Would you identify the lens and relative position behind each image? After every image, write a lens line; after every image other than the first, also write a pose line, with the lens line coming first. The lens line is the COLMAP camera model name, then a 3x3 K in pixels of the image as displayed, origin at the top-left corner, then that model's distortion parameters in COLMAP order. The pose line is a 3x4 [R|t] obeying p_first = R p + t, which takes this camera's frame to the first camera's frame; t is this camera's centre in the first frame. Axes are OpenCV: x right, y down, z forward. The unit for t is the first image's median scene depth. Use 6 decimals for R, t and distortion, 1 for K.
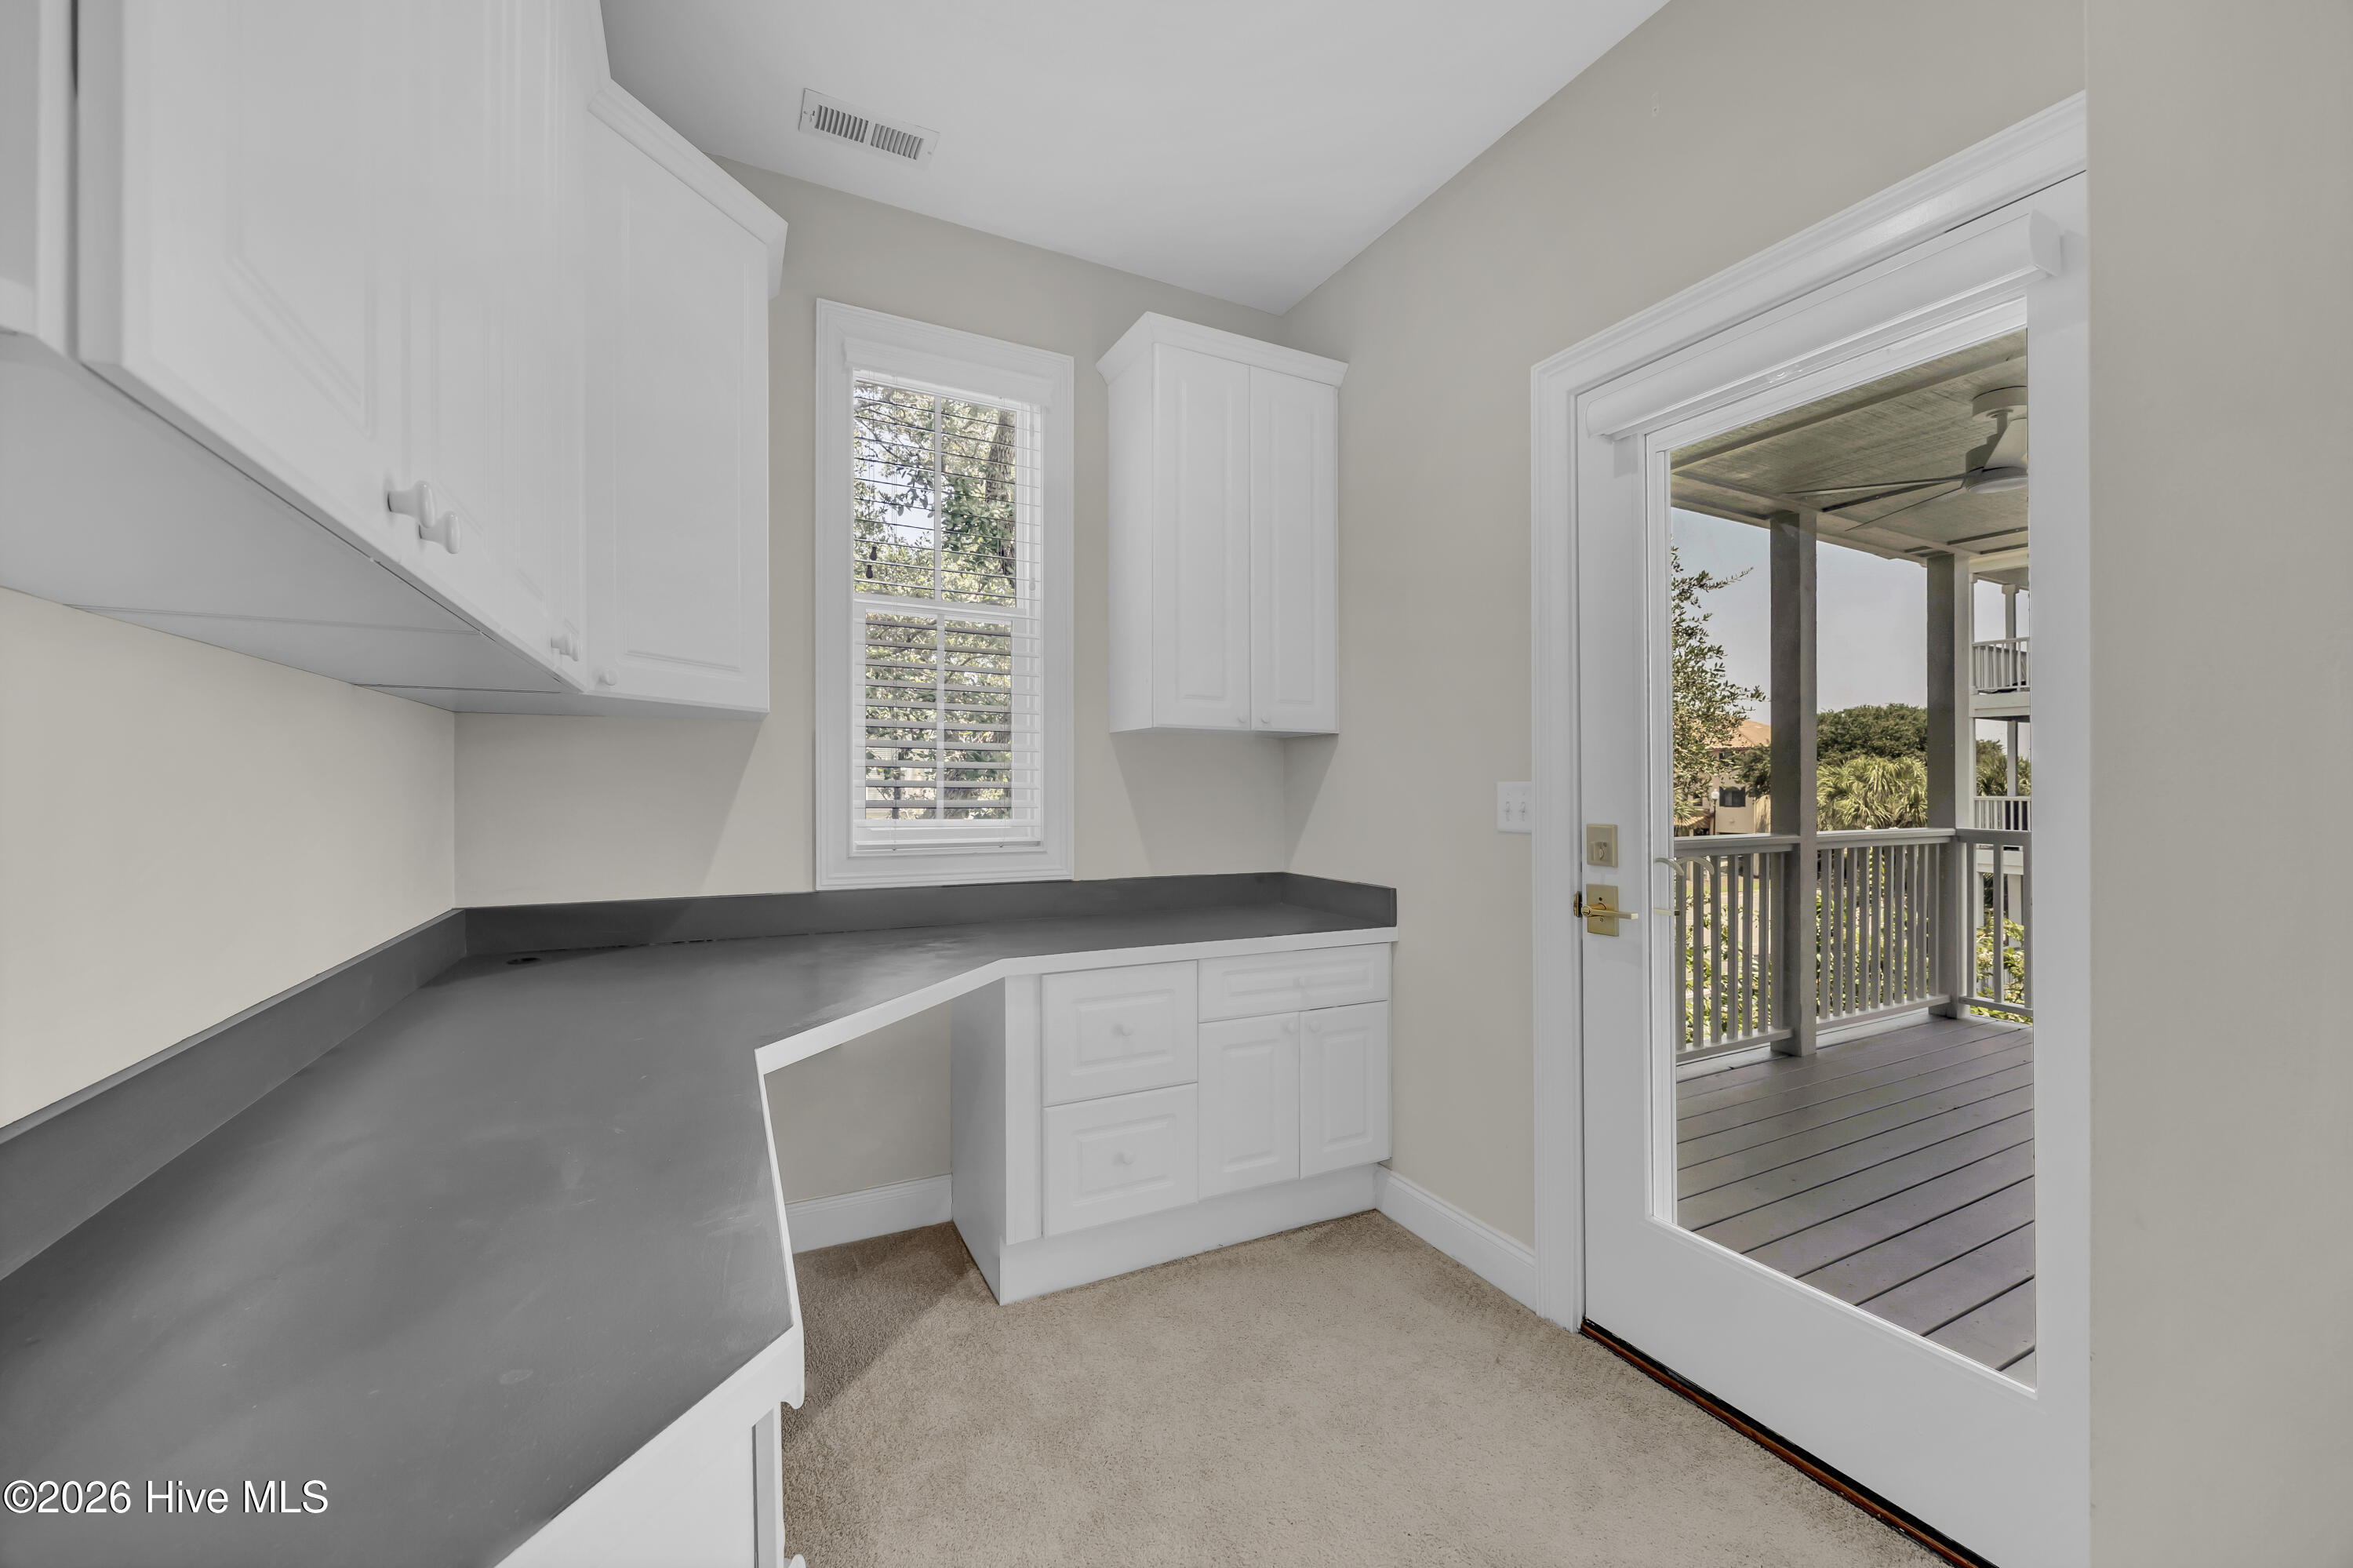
lens RADIAL K [[913.1, 0, 1181.0], [0, 913.1, 774.2], [0, 0, 1]] dist [-0.005728, 0.000458]
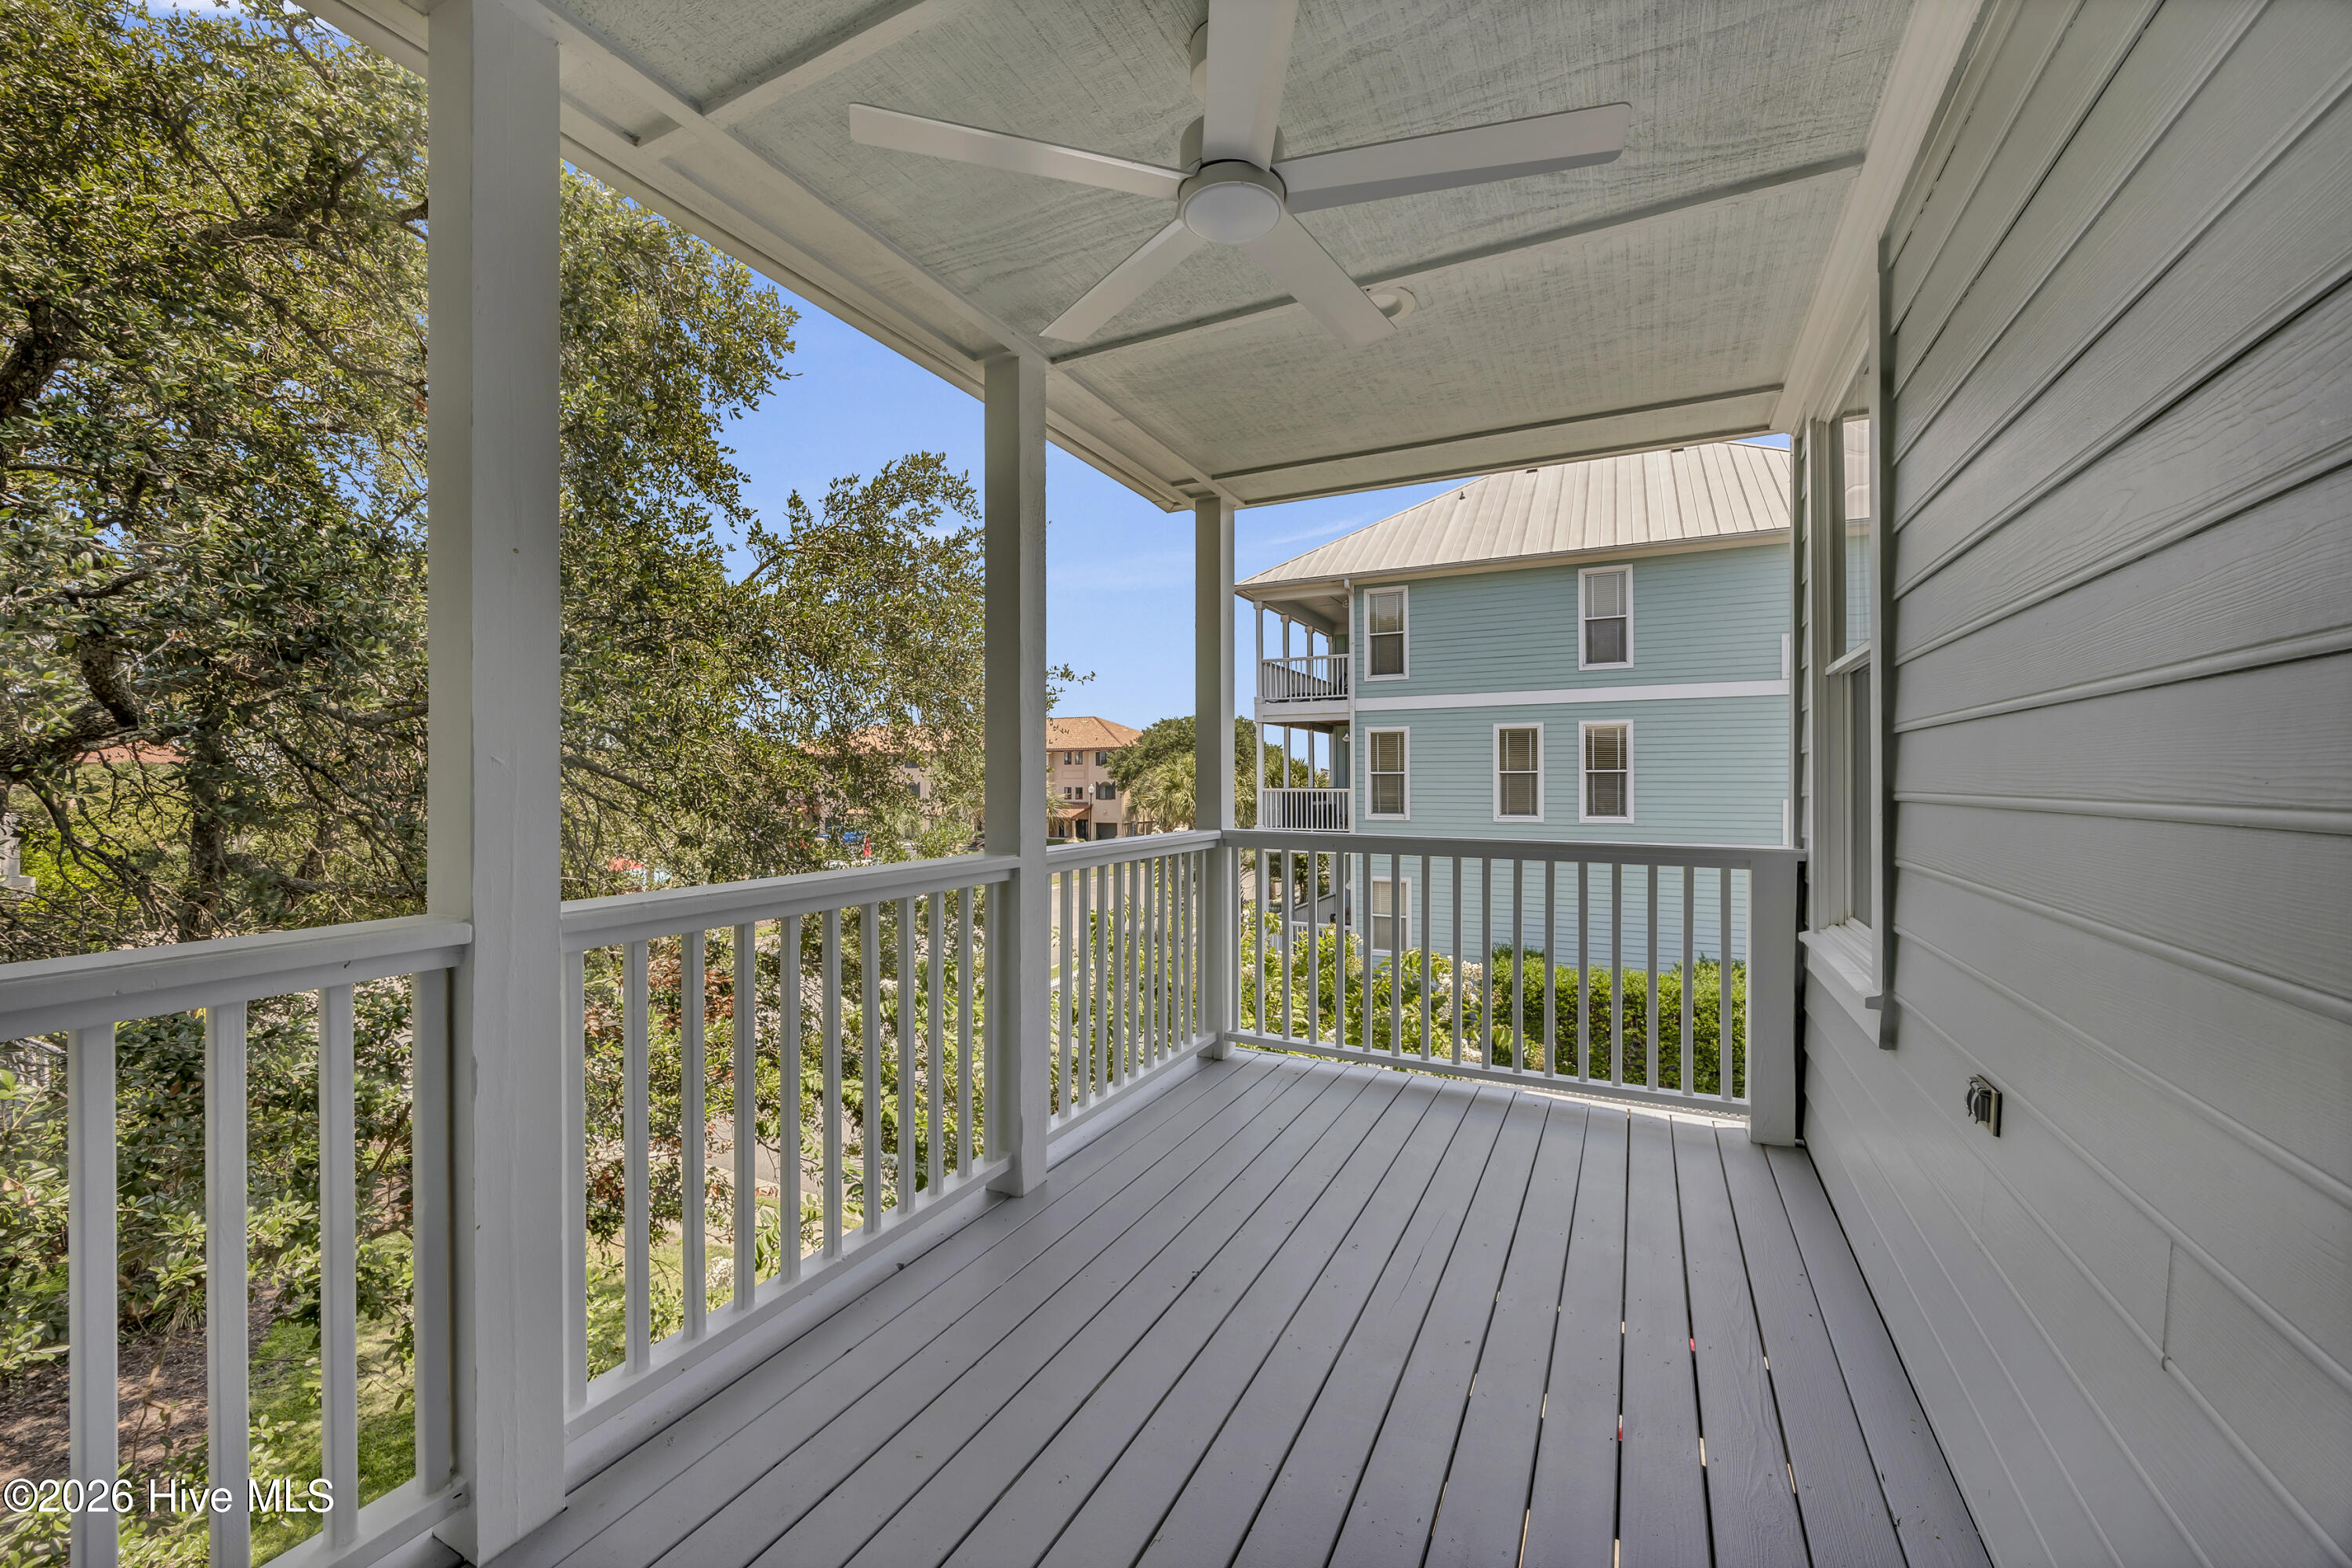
lens RADIAL K [[912.7, 0, 1174.6], [0, 912.7, 778.8], [0, 0, 1]] dist [-0.005728, 0.000458]
pose [[0.815997, -0.005912, 0.578026, 0.340435], [0.001268, 0.999964, 0.008438, 0.006129], [-0.578054, -0.006153, 0.815975, 0.351075]]
